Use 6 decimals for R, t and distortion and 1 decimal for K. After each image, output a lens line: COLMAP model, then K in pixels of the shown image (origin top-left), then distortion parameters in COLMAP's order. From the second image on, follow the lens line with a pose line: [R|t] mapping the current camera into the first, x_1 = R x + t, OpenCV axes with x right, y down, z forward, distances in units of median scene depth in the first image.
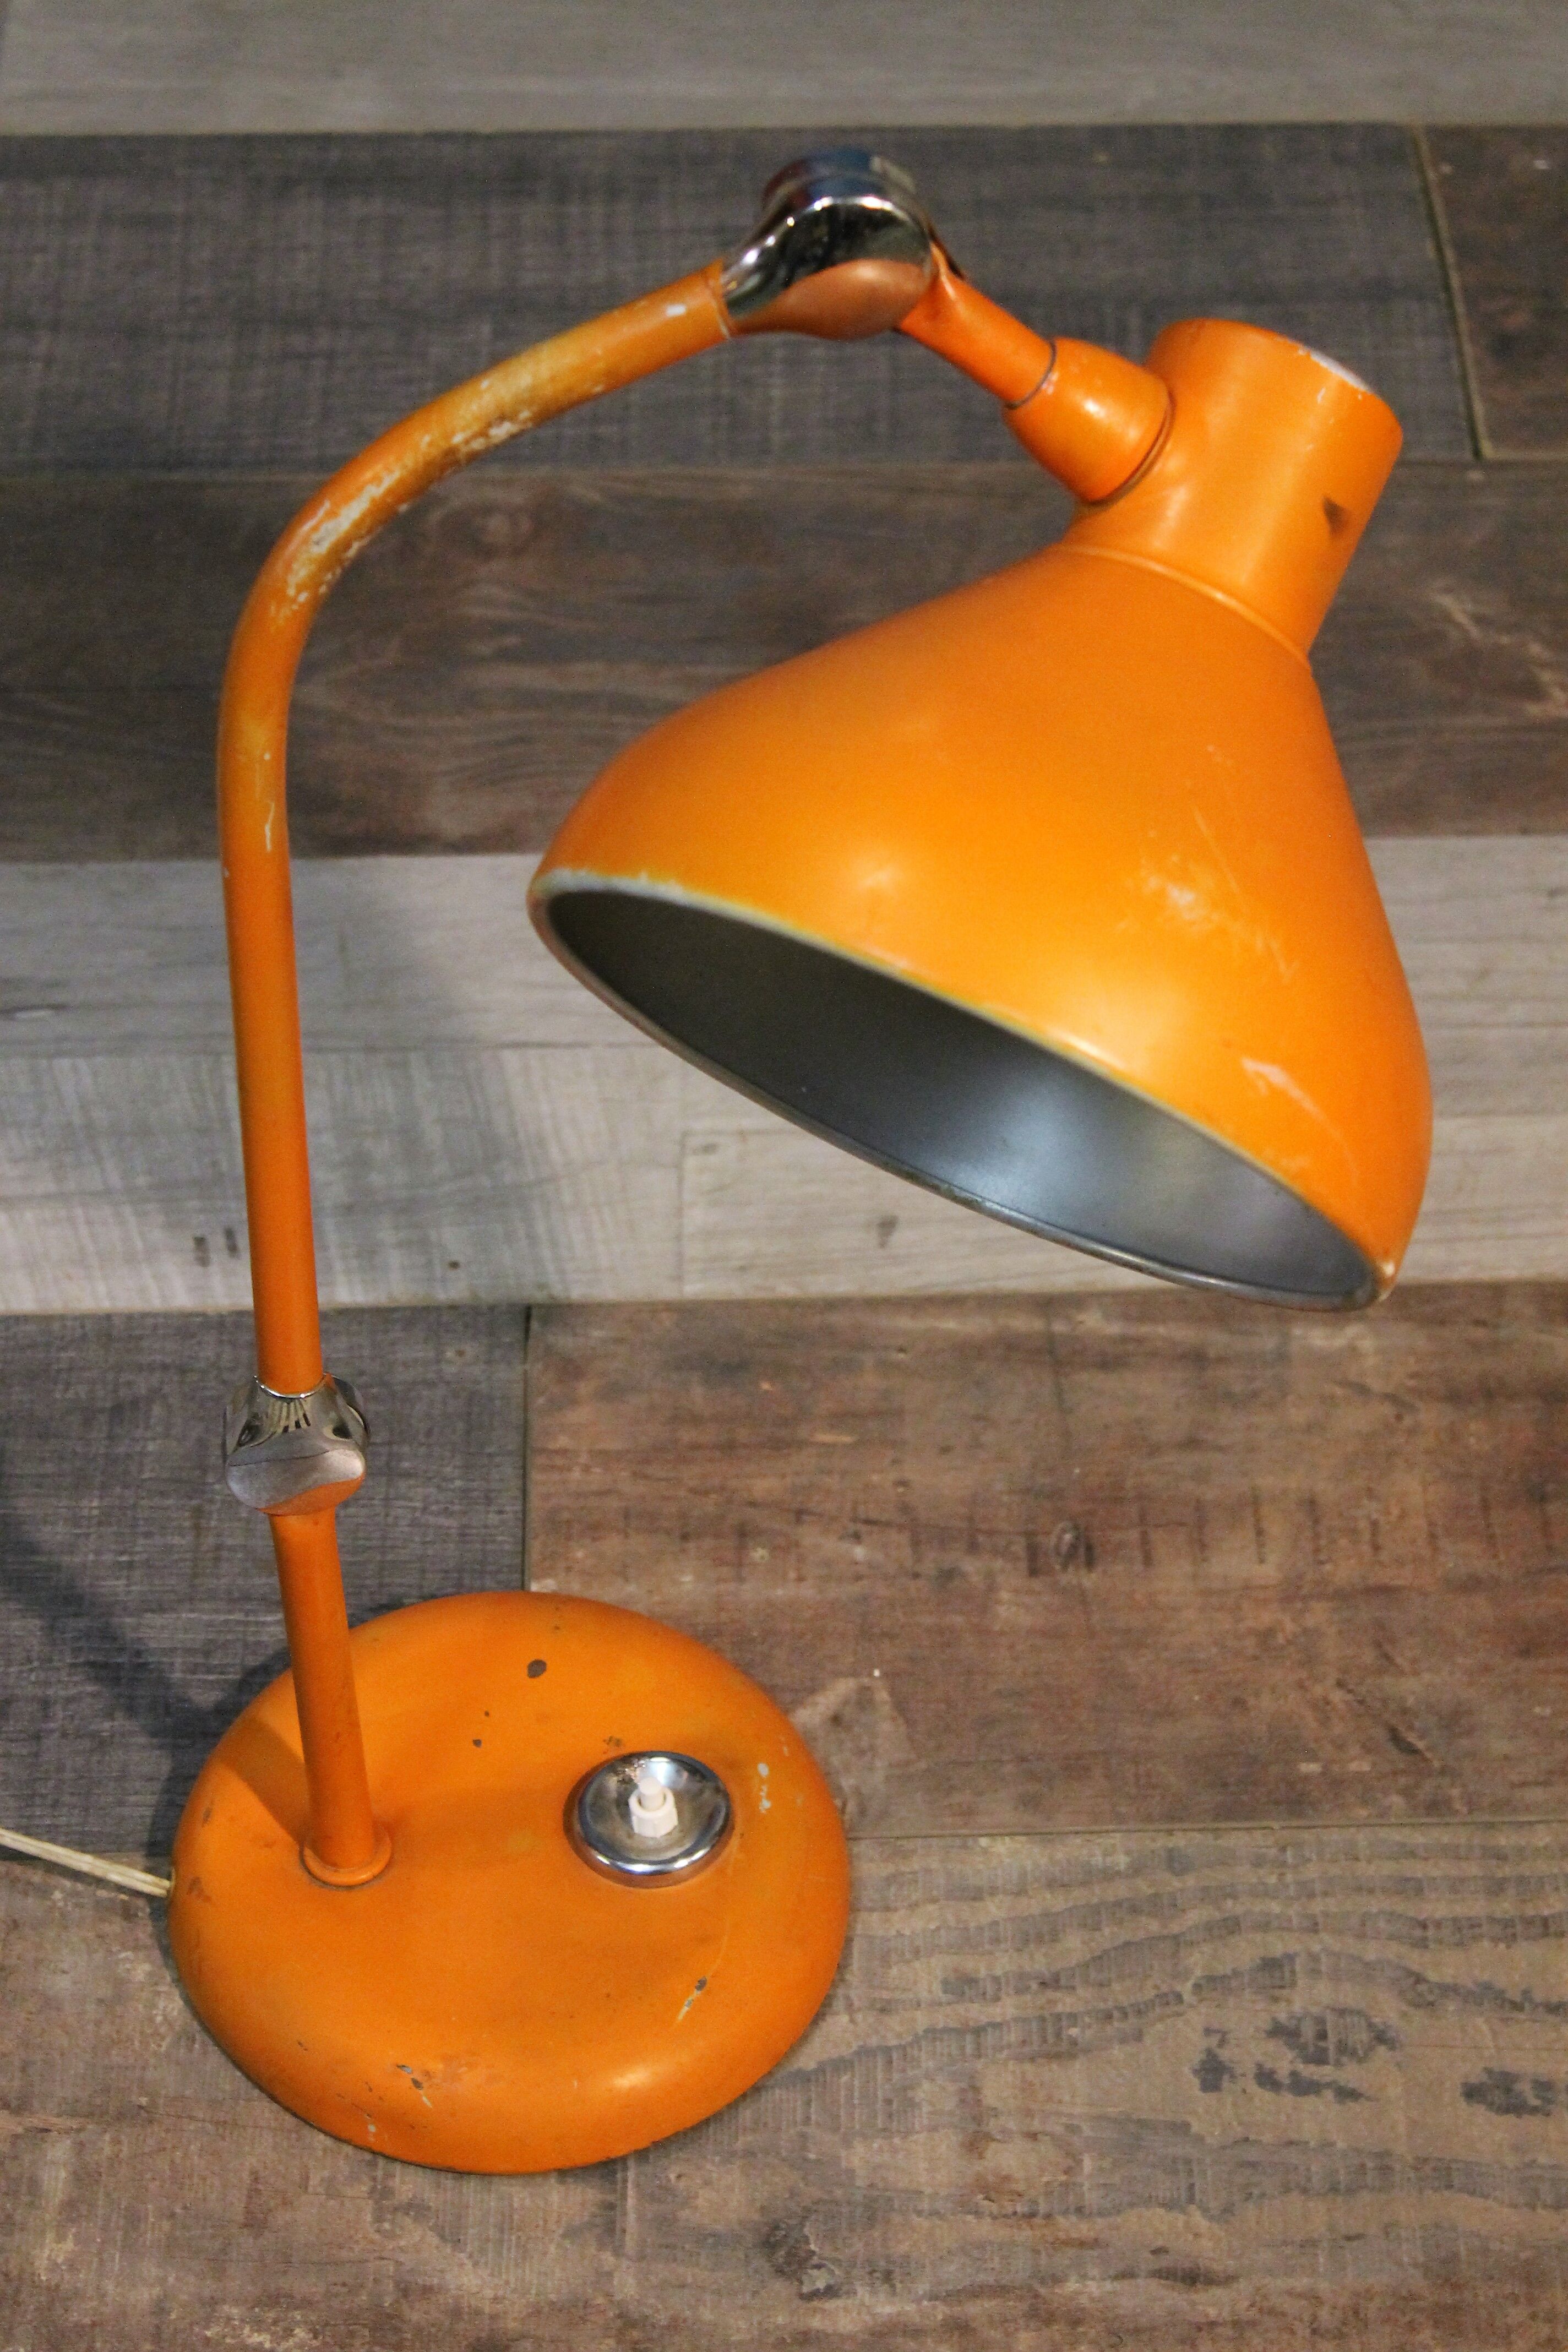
lens RADIAL K [[5555.5, 0, 805.1], [0, 5555.5, 1157.1], [0, 0, 1]] dist [0.066666, 0.000000]
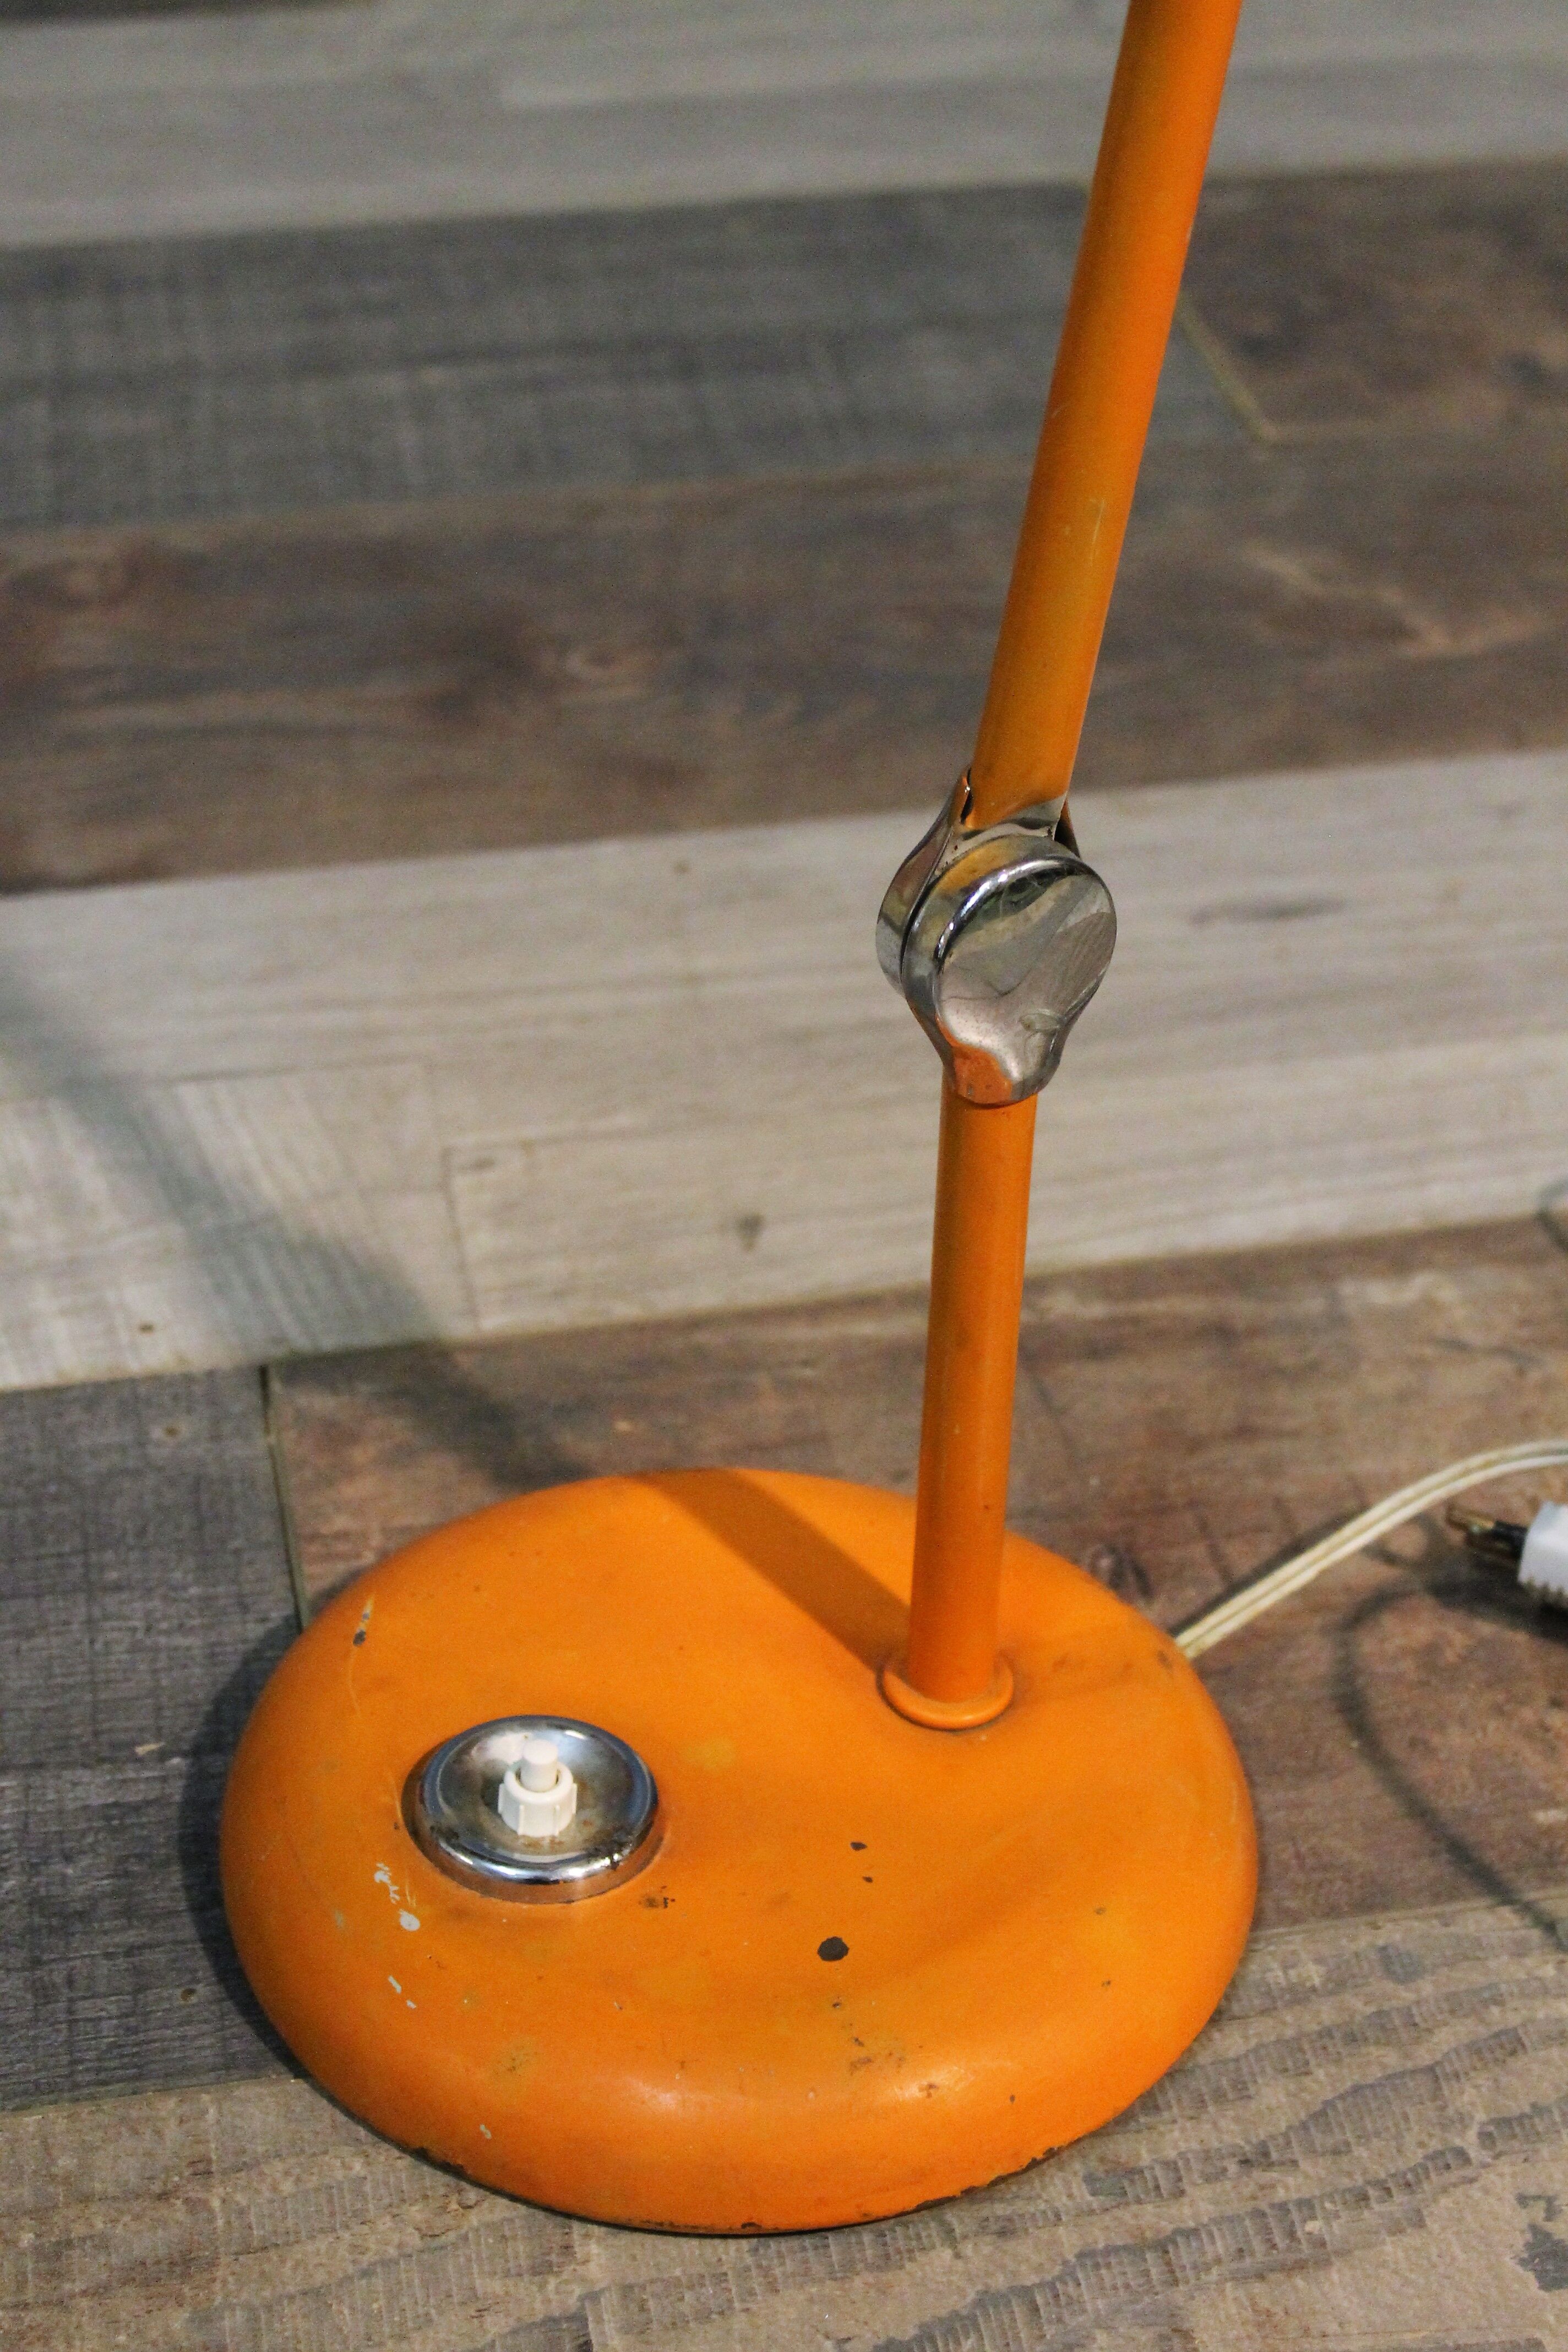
lens RADIAL K [[4438.7, 0, 823.4], [0, 4438.7, 1185.9], [0, 0, 1]] dist [0.013202, 0.000000]
pose [[0.985098, -0.087347, 0.148163, -0.063170], [0.113434, 0.977482, -0.177937, 0.115577], [-0.129285, 0.192092, 0.972824, 0.463042]]
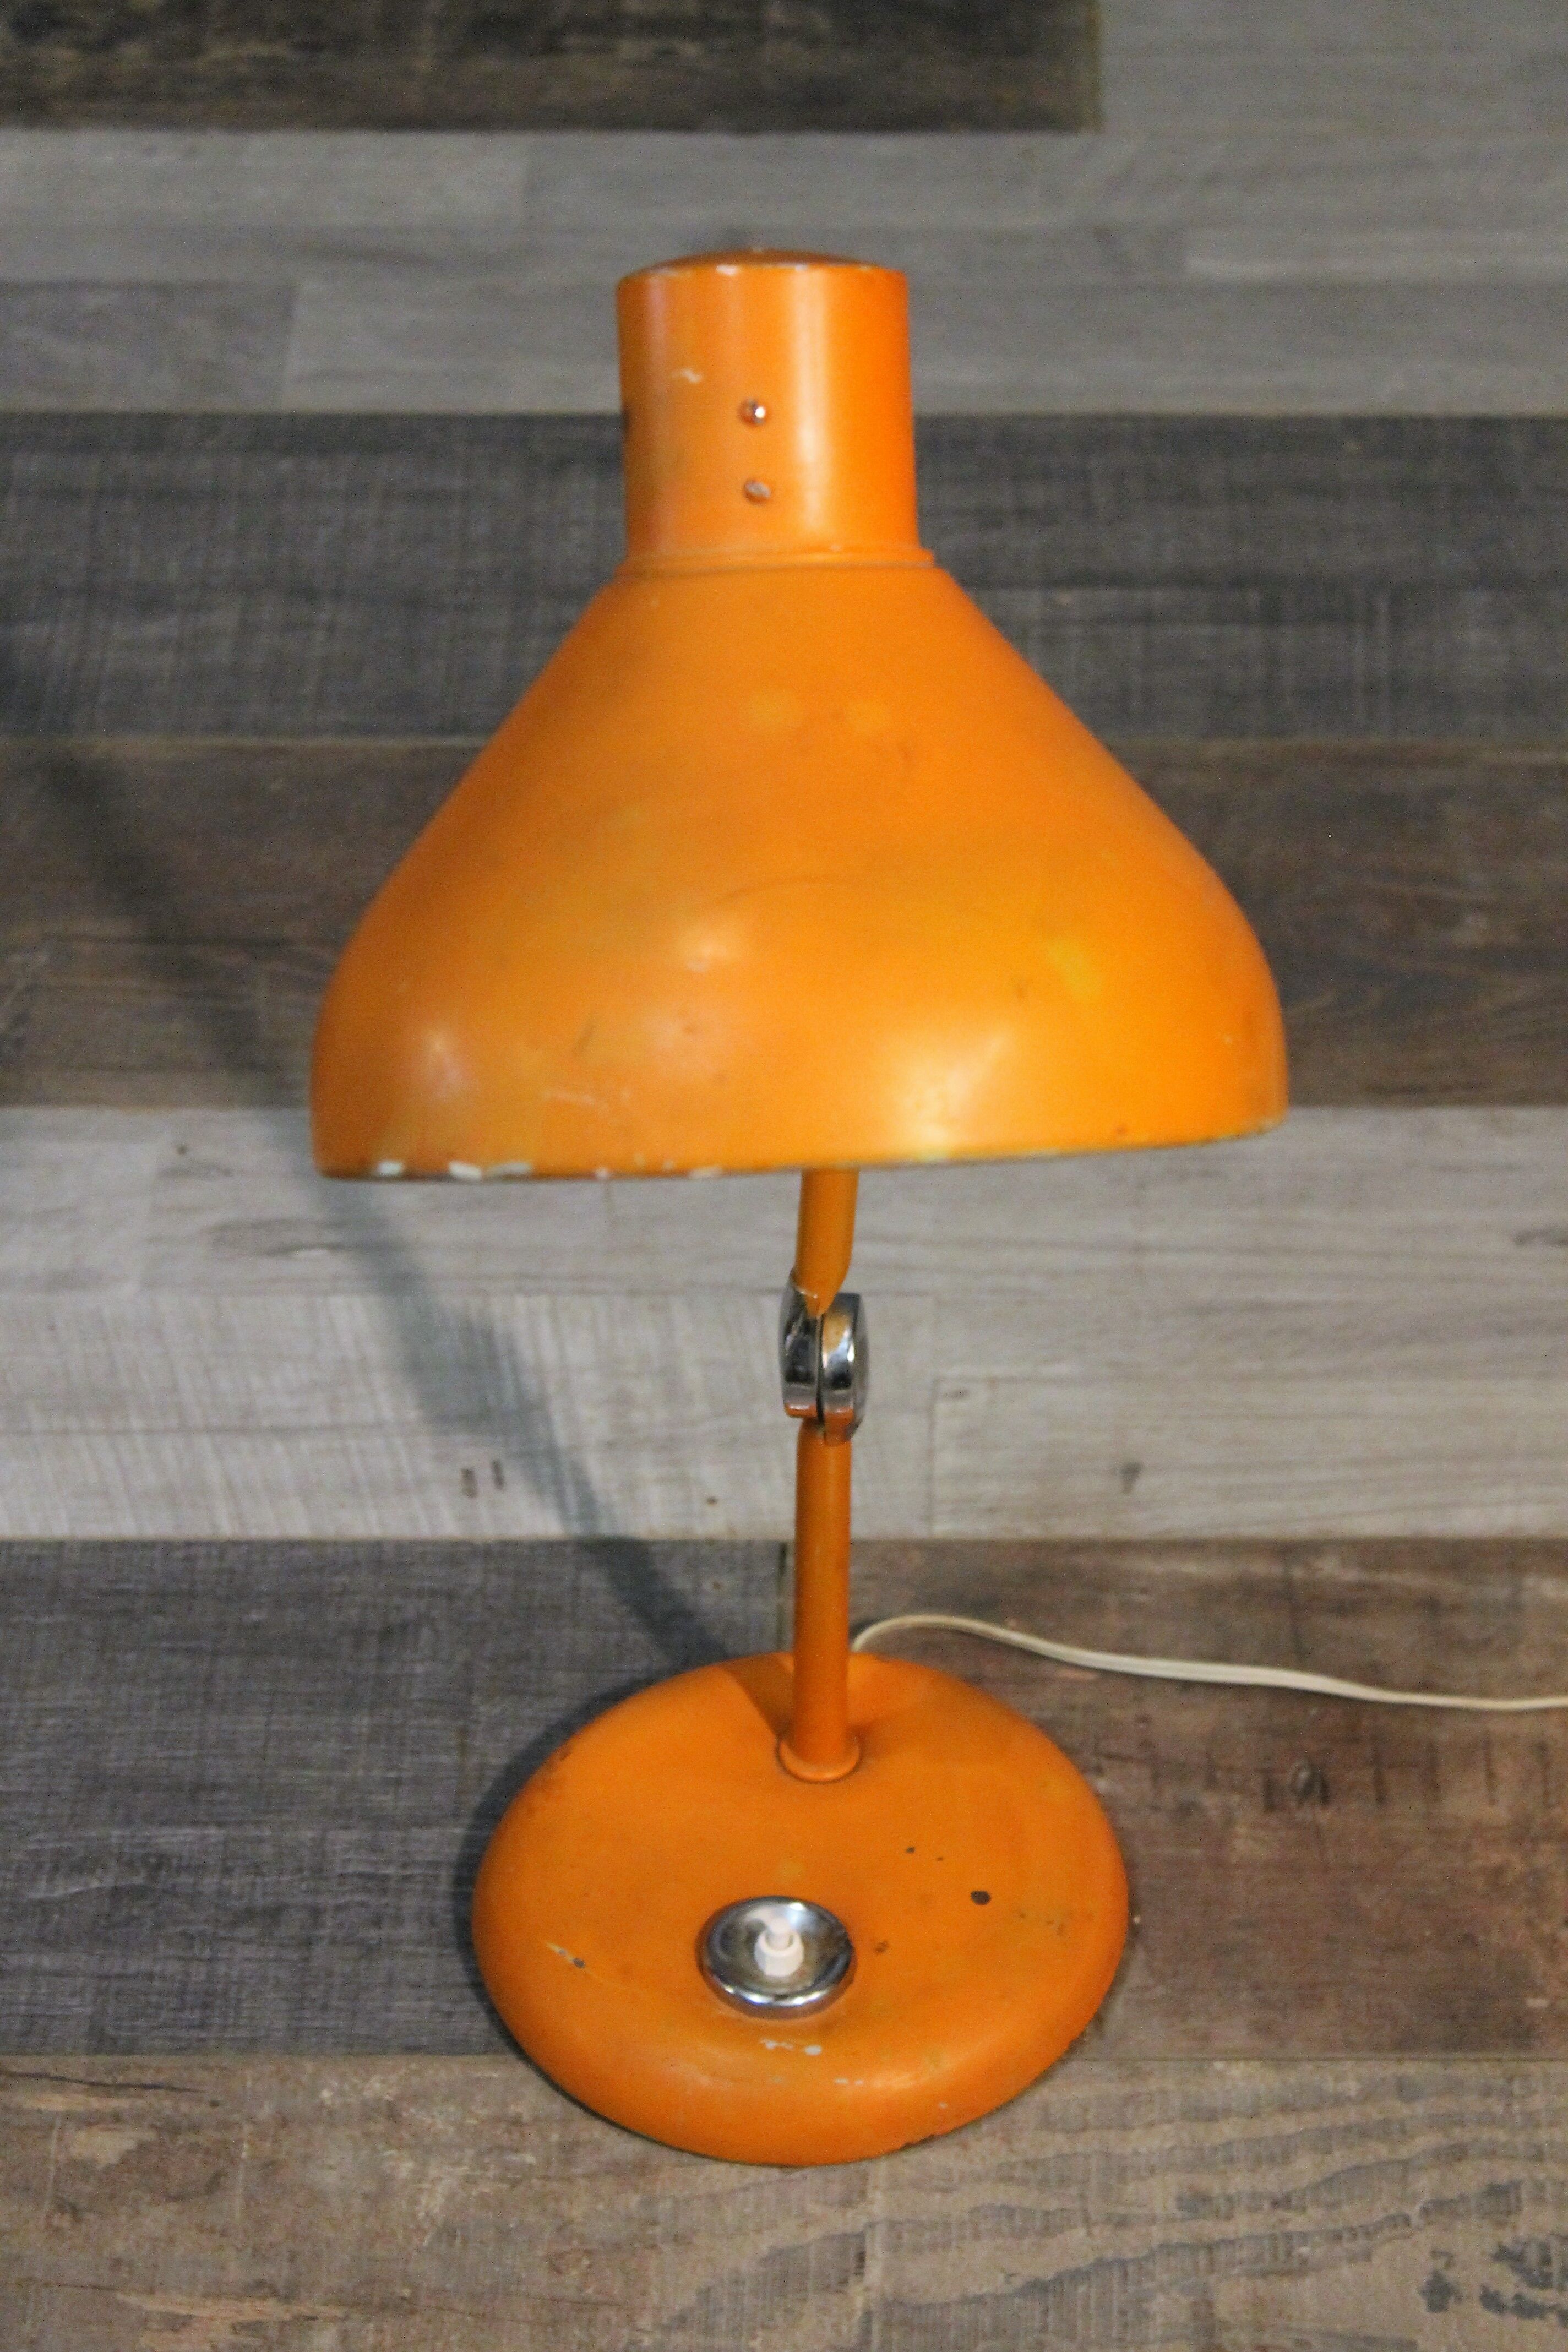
lens RADIAL K [[5767.1, 0, 786.5], [0, 5767.1, 1137.3], [0, 0, 1]] dist [0.076860, 0.000000]
pose [[0.999012, 0.018051, -0.040607, -0.007187], [-0.020269, 0.998287, -0.054886, 0.010948], [0.039547, 0.055654, 0.997667, -0.079309]]
